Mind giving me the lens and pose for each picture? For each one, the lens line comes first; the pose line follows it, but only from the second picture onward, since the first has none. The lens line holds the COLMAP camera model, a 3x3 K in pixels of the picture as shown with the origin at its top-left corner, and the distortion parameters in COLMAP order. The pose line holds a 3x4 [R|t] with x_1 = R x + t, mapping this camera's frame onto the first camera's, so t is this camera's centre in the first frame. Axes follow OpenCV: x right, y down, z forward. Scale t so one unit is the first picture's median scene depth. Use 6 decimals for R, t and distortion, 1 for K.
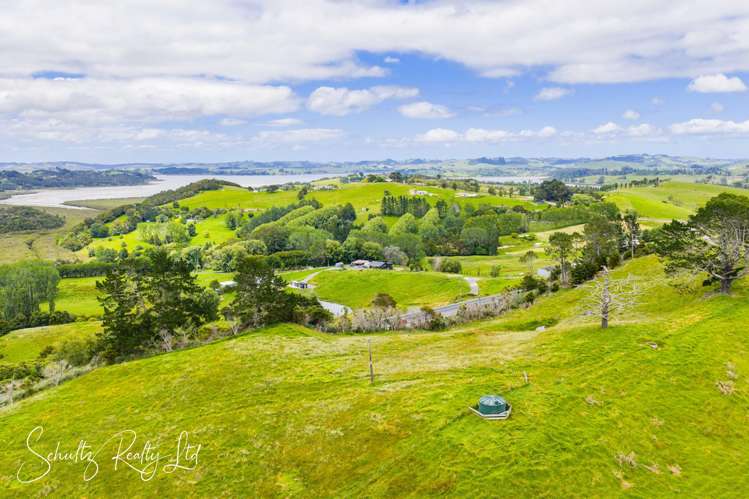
lens RADIAL K [[622.9, 0, 375.6], [0, 622.9, 249.8], [0, 0, 1]] dist [0.025364, -0.039281]
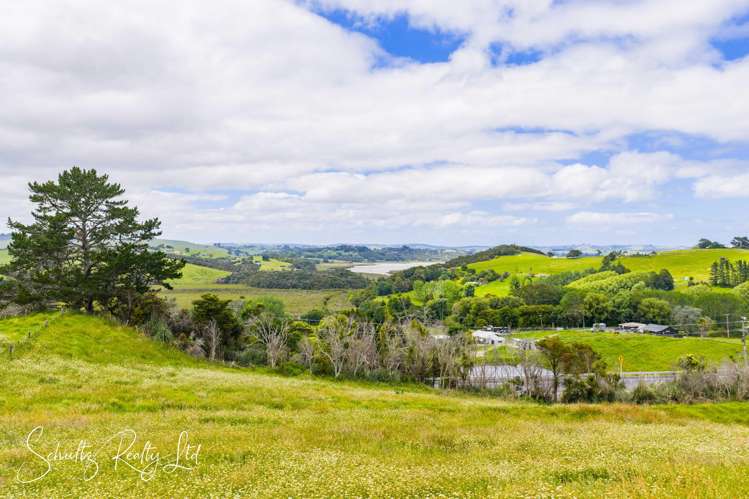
lens RADIAL K [[622.9, 0, 376.5], [0, 622.9, 248.7], [0, 0, 1]] dist [0.025364, -0.039281]
pose [[0.864975, 0.013295, -0.501639, 0.042502], [-0.081461, 0.990110, -0.114222, 0.021461], [0.495160, 0.139663, 0.857503, 0.148140]]
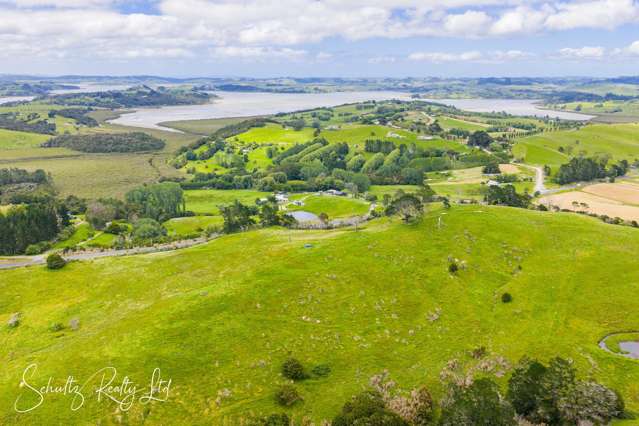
lens RADIAL K [[531.4, 0, 316.4], [0, 531.4, 207.7], [0, 0, 1]] dist [0.025364, -0.039281]
pose [[0.988144, 0.045513, -0.146631, 0.096983], [-0.029996, 0.993876, 0.106353, -0.057287], [0.150573, -0.100694, 0.983457, -0.353122]]
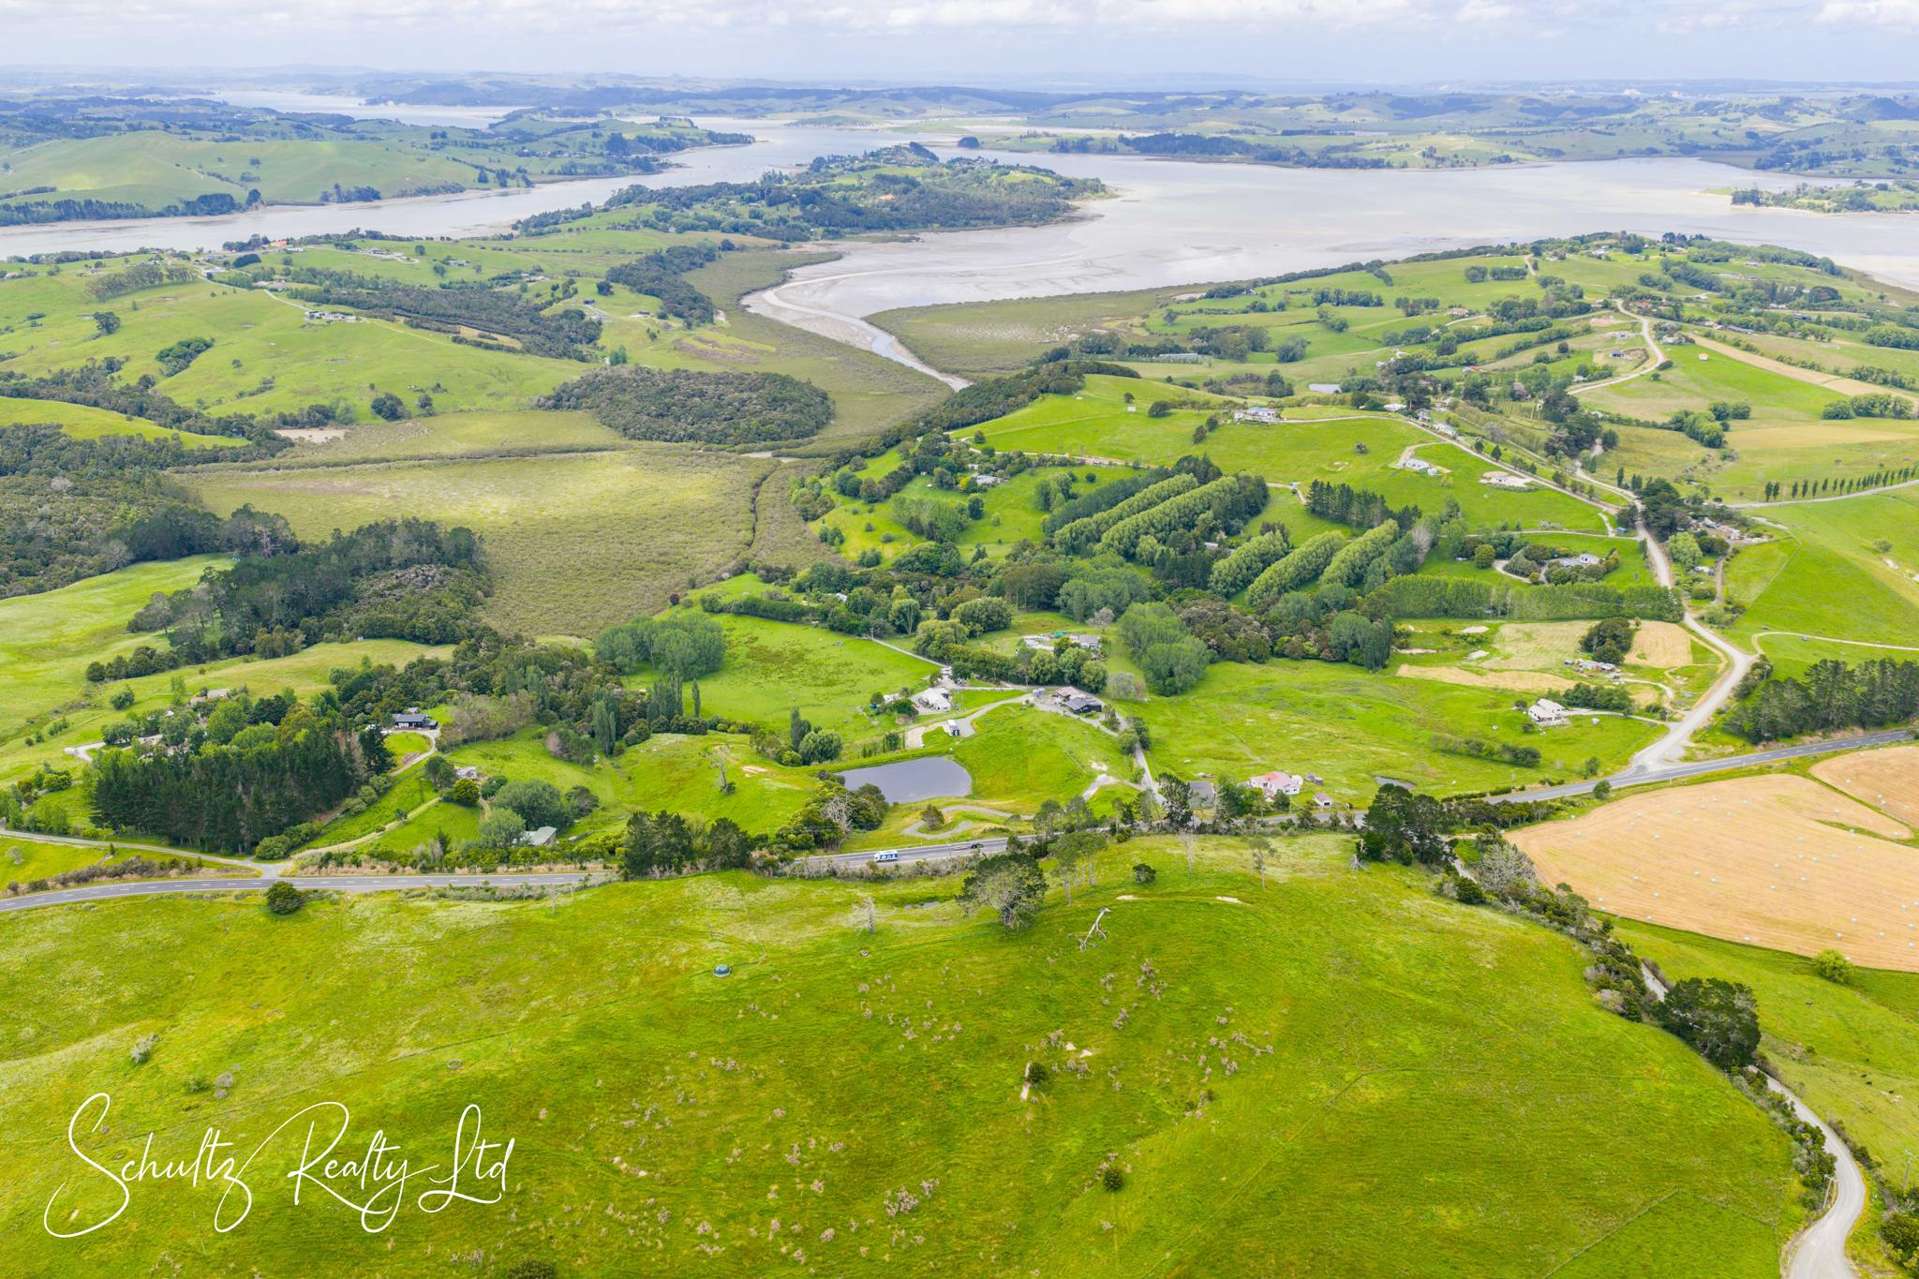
lens RADIAL K [[1596.0, 0, 940.6], [0, 1596.0, 622.7], [0, 0, 1]] dist [0.025364, -0.039281]
pose [[0.891245, 0.150621, -0.427780, 0.354323], [-0.063851, 0.975517, 0.210450, -0.249359], [0.449004, -0.160248, 0.879042, -0.390354]]
